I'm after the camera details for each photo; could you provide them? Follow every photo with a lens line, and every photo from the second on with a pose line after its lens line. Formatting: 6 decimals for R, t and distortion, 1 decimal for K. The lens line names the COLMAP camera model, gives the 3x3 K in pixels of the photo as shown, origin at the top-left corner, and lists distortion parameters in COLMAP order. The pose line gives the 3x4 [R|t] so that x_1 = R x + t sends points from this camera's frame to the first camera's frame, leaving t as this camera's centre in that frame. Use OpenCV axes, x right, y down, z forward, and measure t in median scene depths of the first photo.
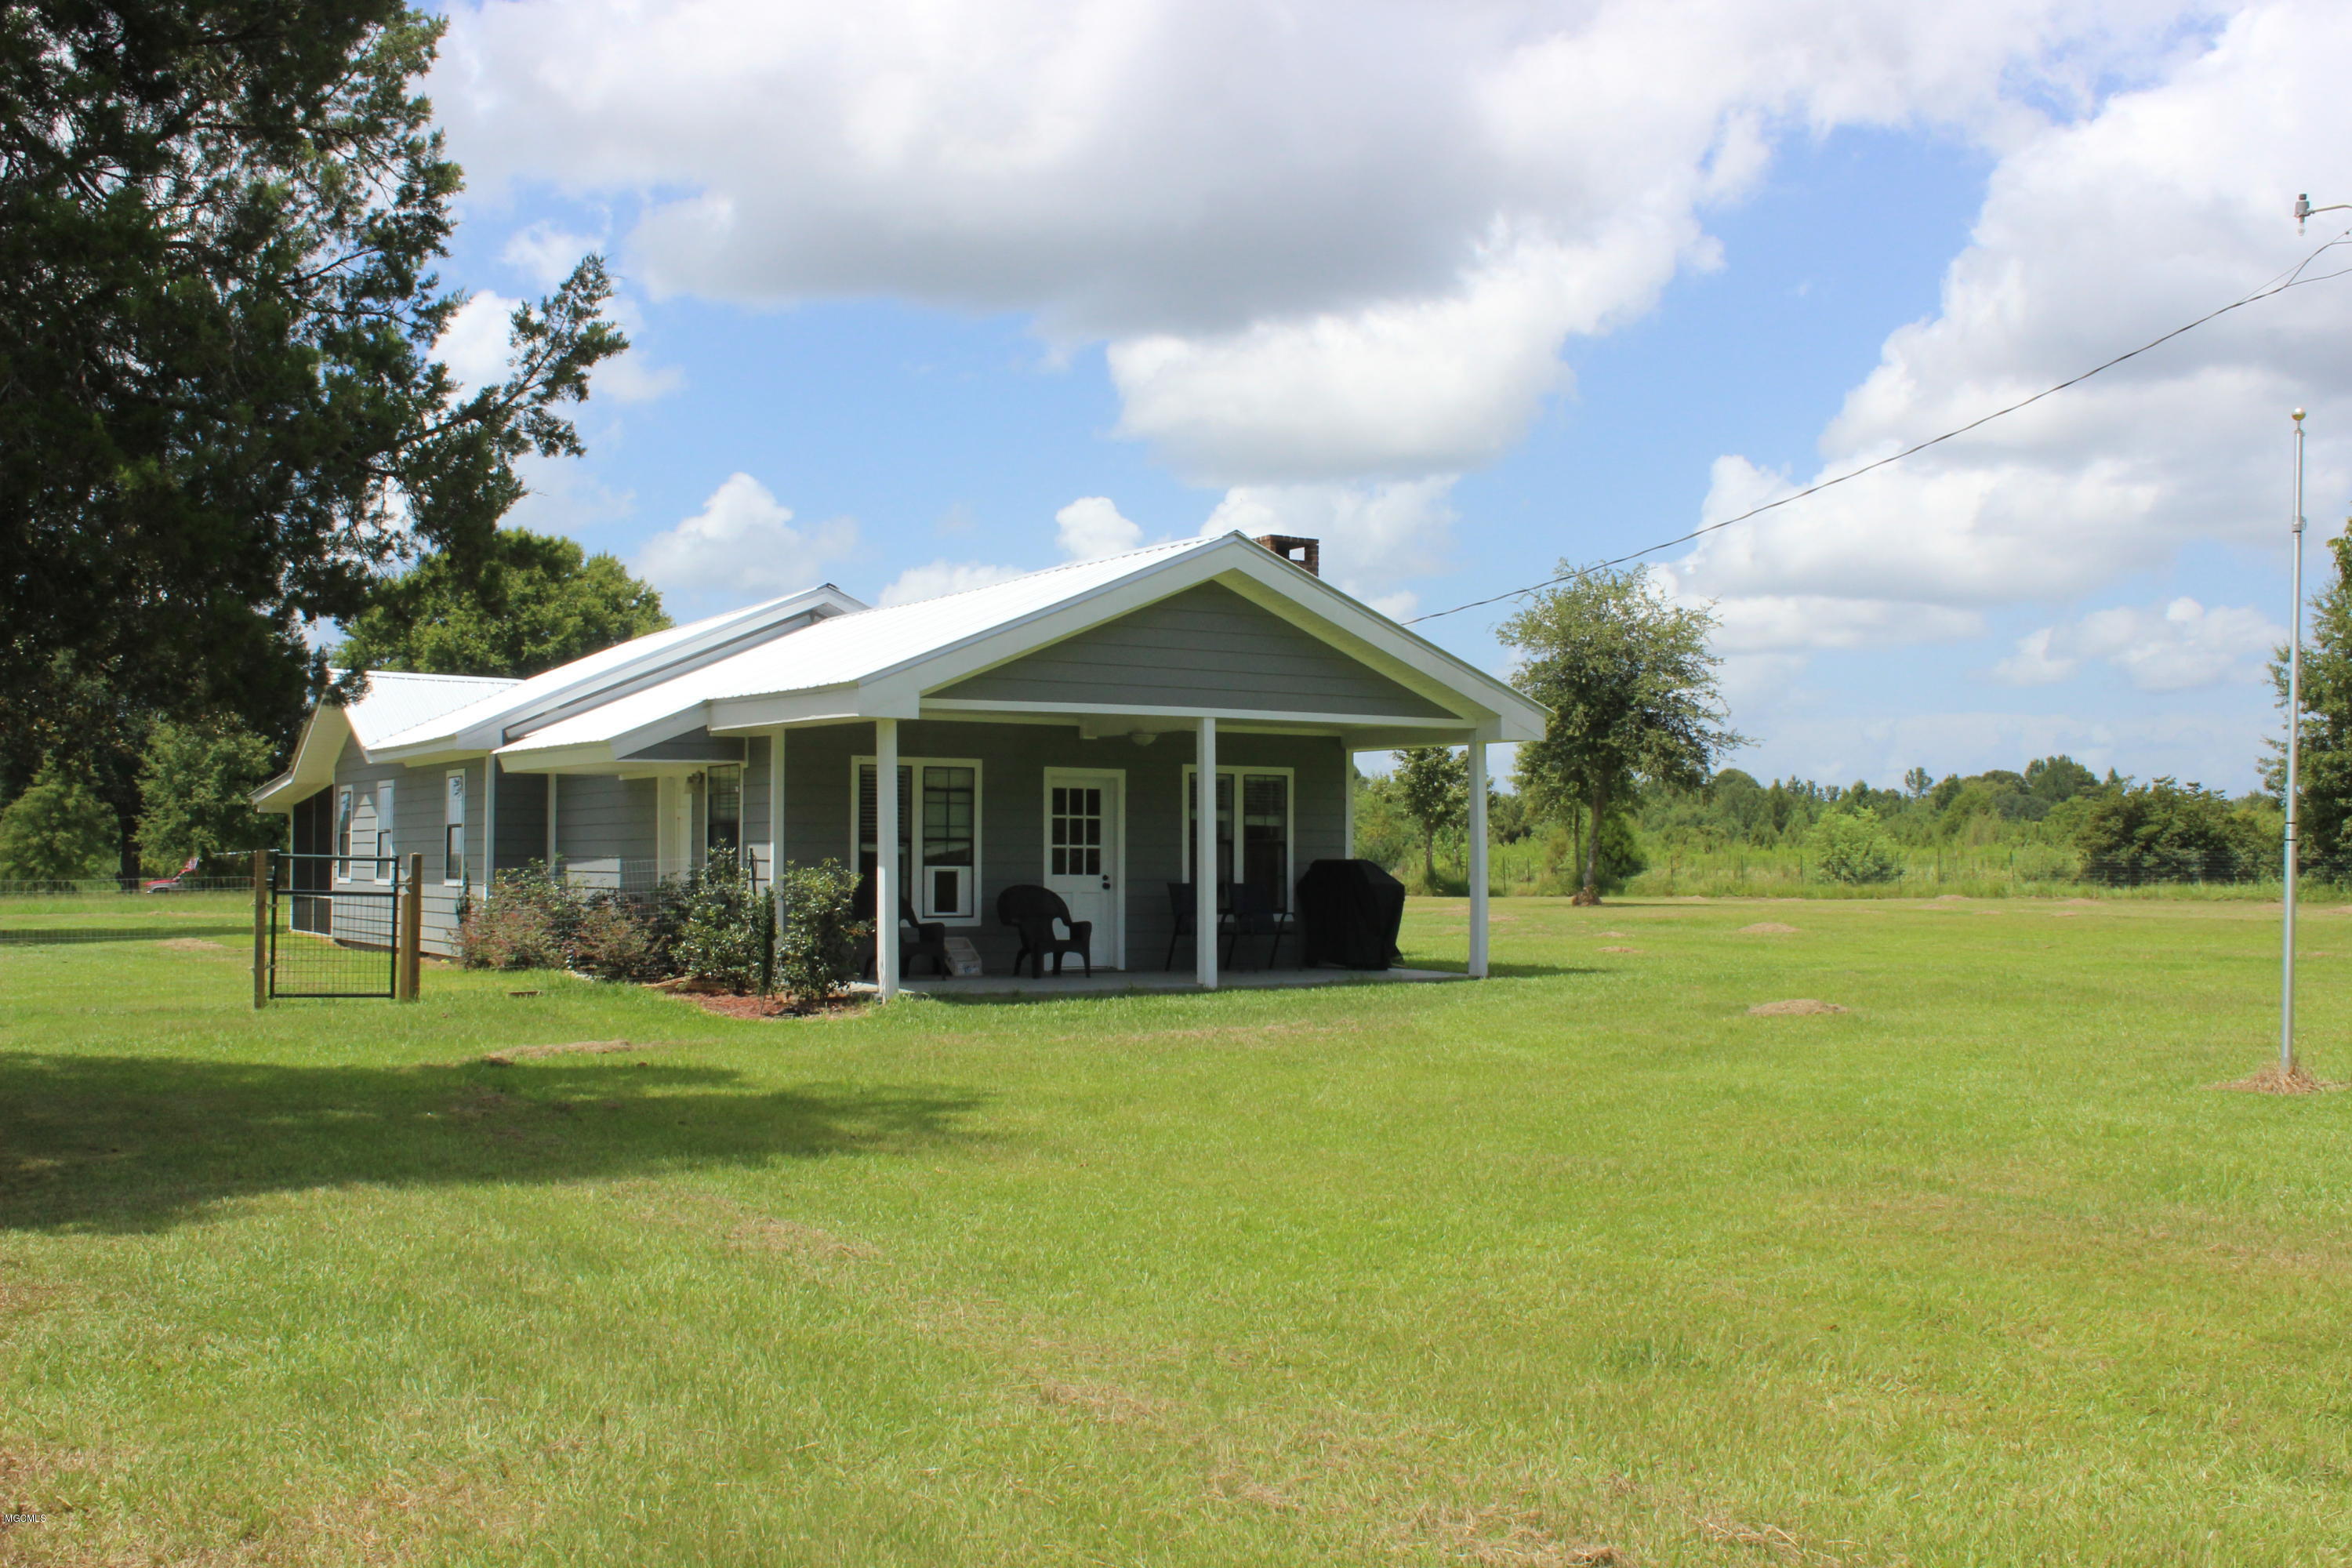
lens RADIAL K [[2314.0, 0, 1141.2], [0, 2314.0, 783.8], [0, 0, 1]] dist [-0.158165, 0.193889]
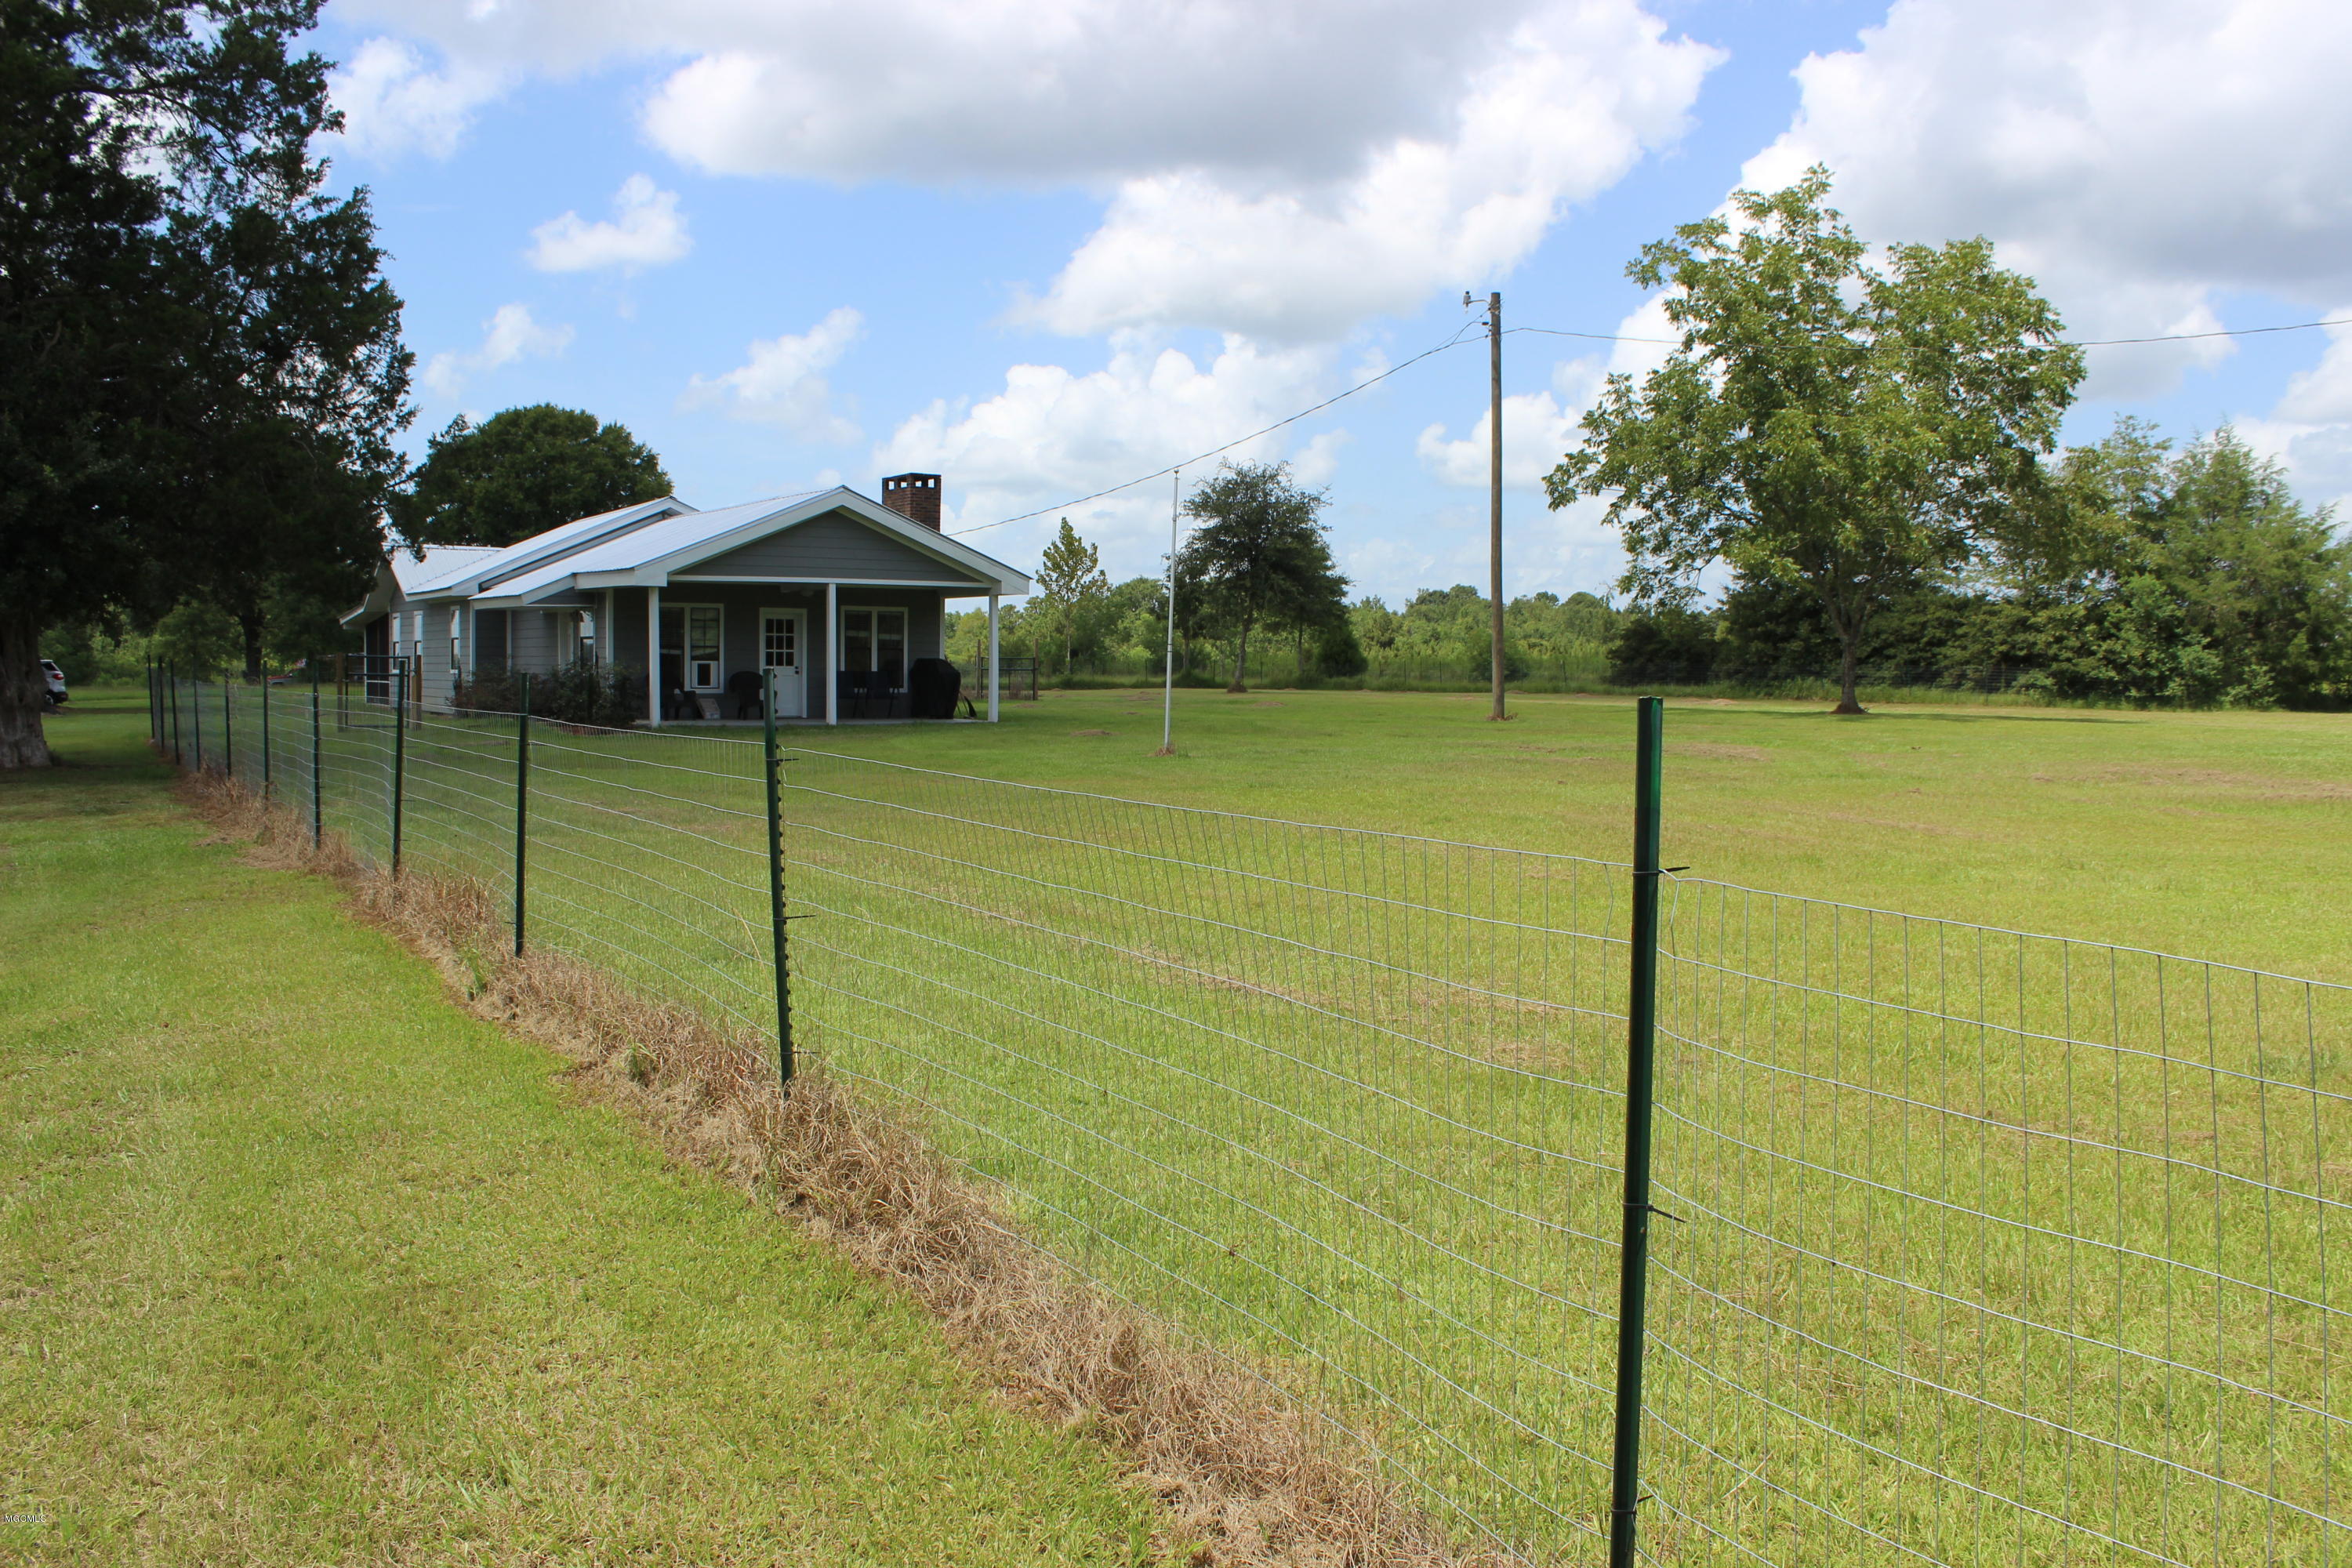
lens RADIAL K [[1987.9, 0, 1131.8], [0, 1987.9, 803.1], [0, 0, 1]] dist [-0.164176, 0.151011]
pose [[0.999938, 0.007113, 0.008586, 0.243207], [-0.007960, 0.994642, 0.103077, -0.016896], [-0.007807, -0.103139, 0.994636, -0.590393]]
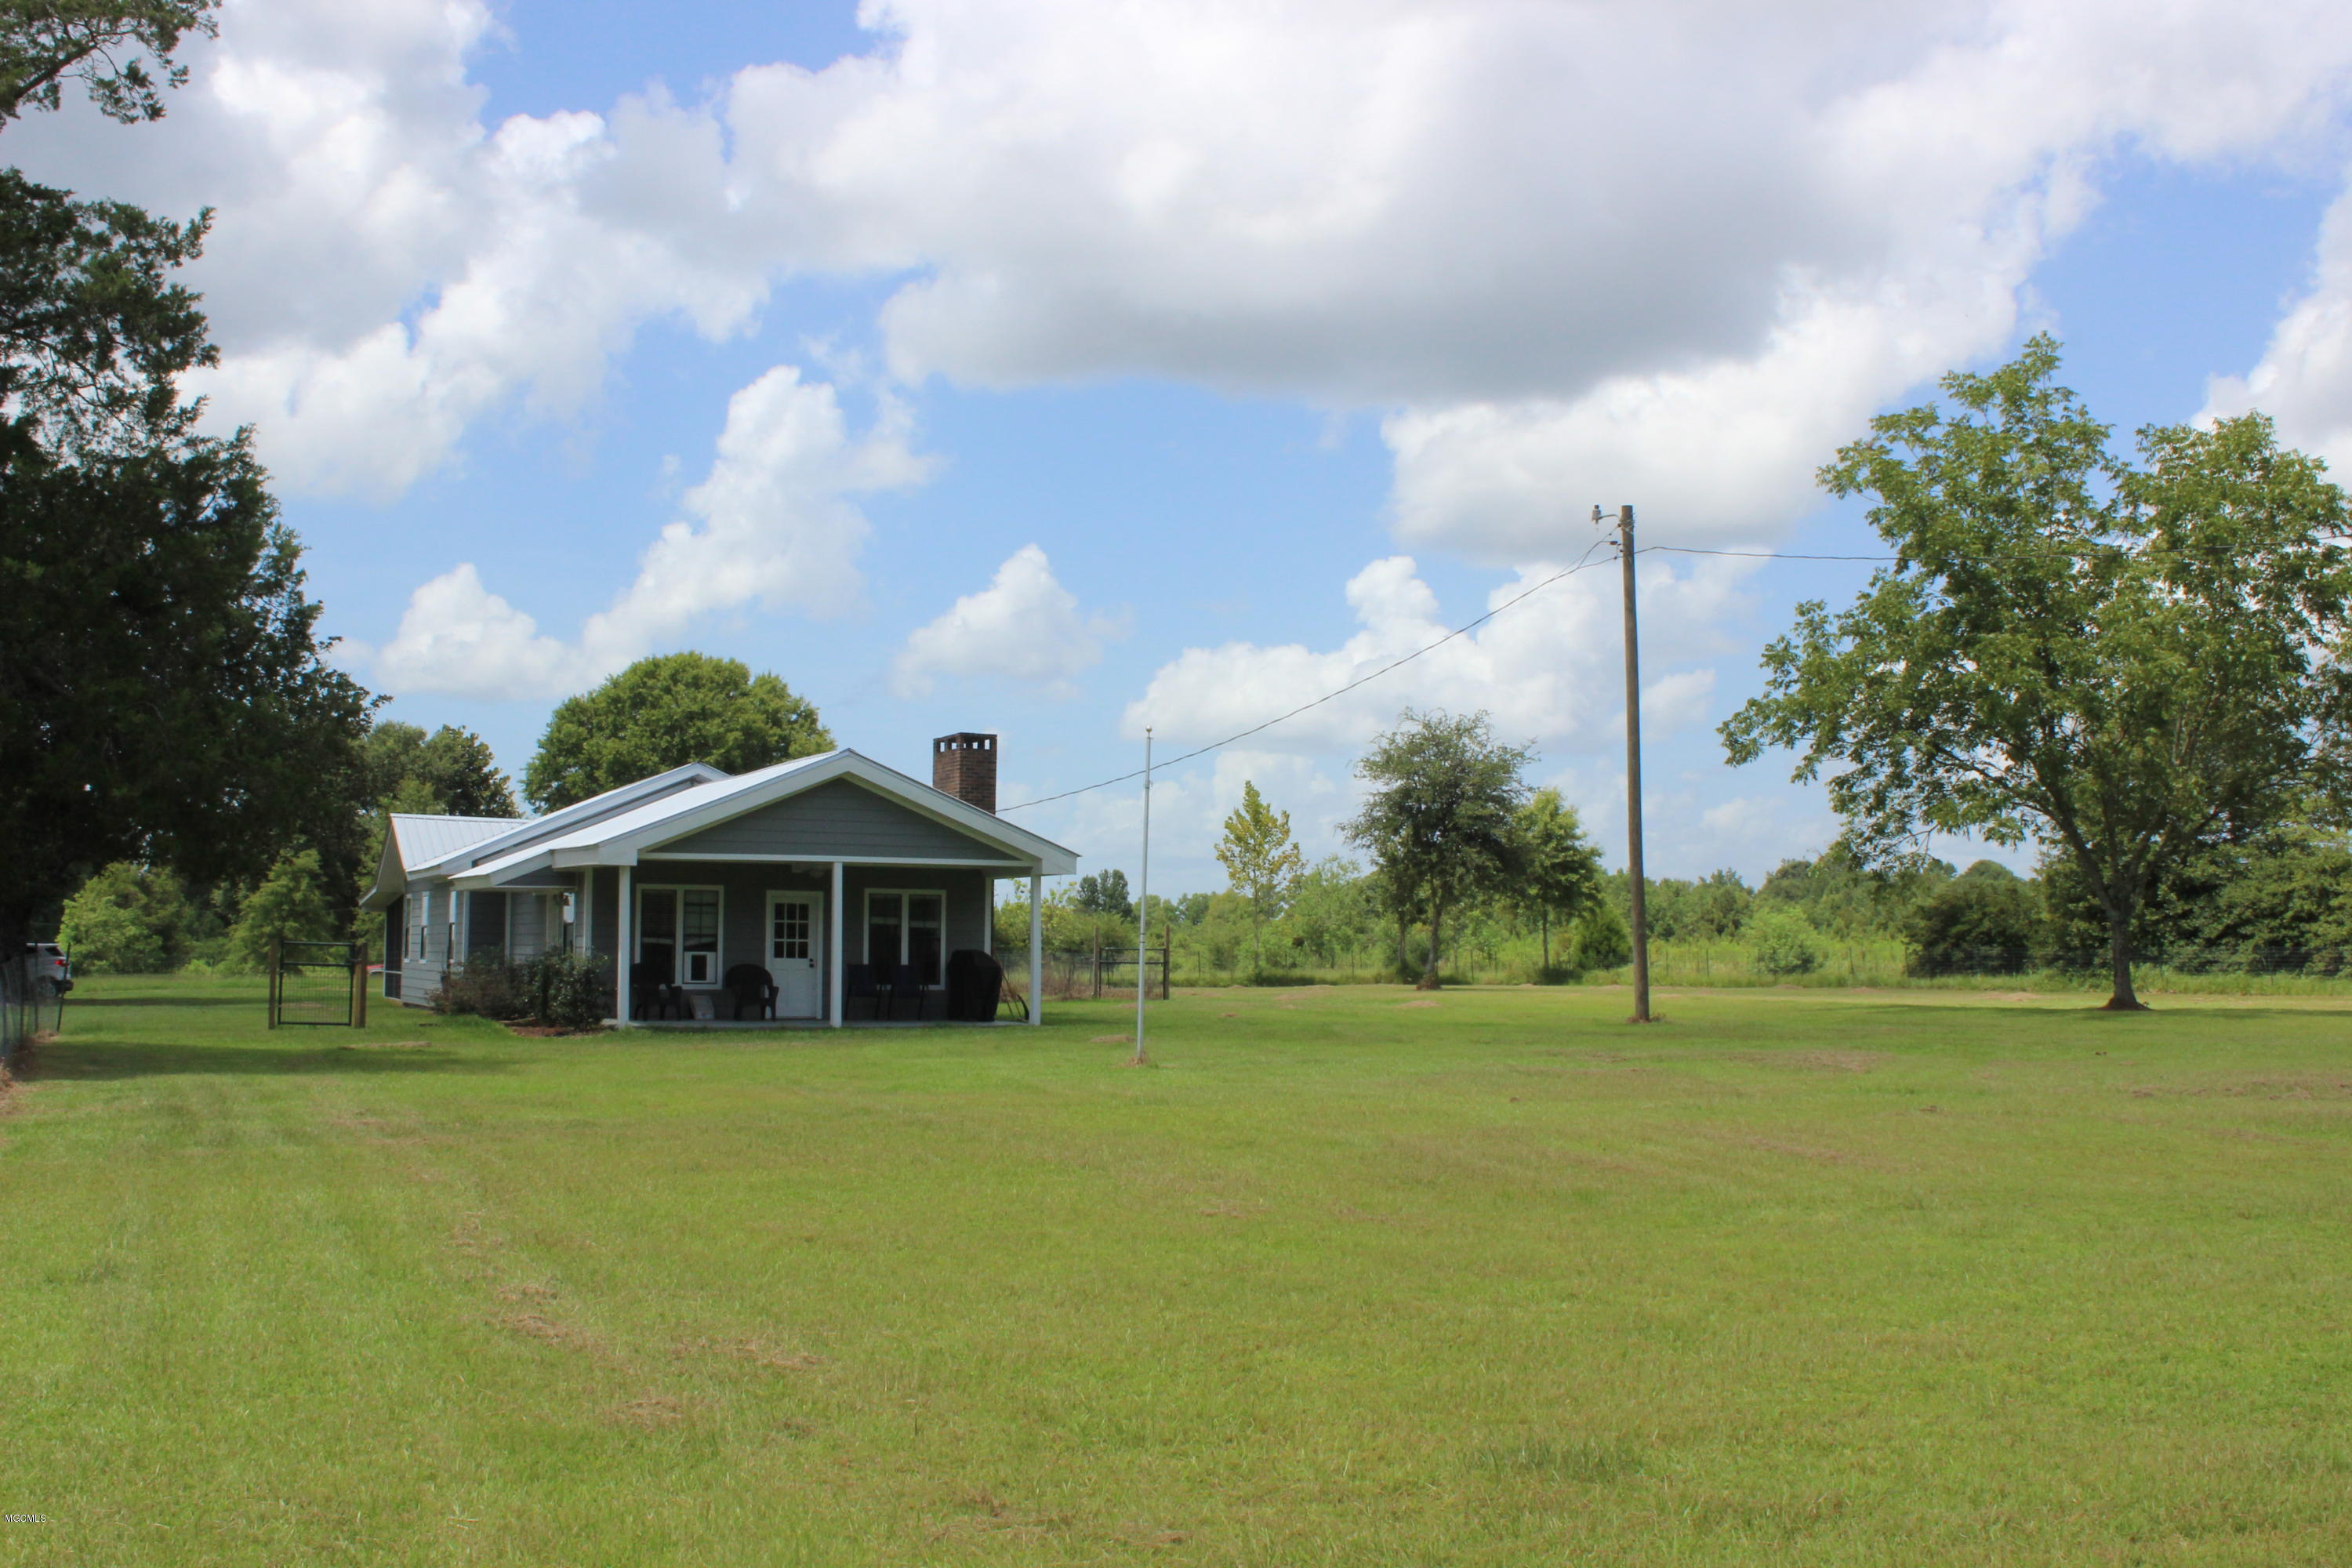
lens RADIAL K [[2396.1, 0, 1115.9], [0, 2396.1, 783.5], [0, 0, 1]] dist [-0.132486, 0.147646]
pose [[0.991497, -0.004010, -0.130069, 0.409989], [-0.000879, 0.999296, -0.037510, -0.019232], [0.130128, 0.037305, 0.990795, -0.601116]]
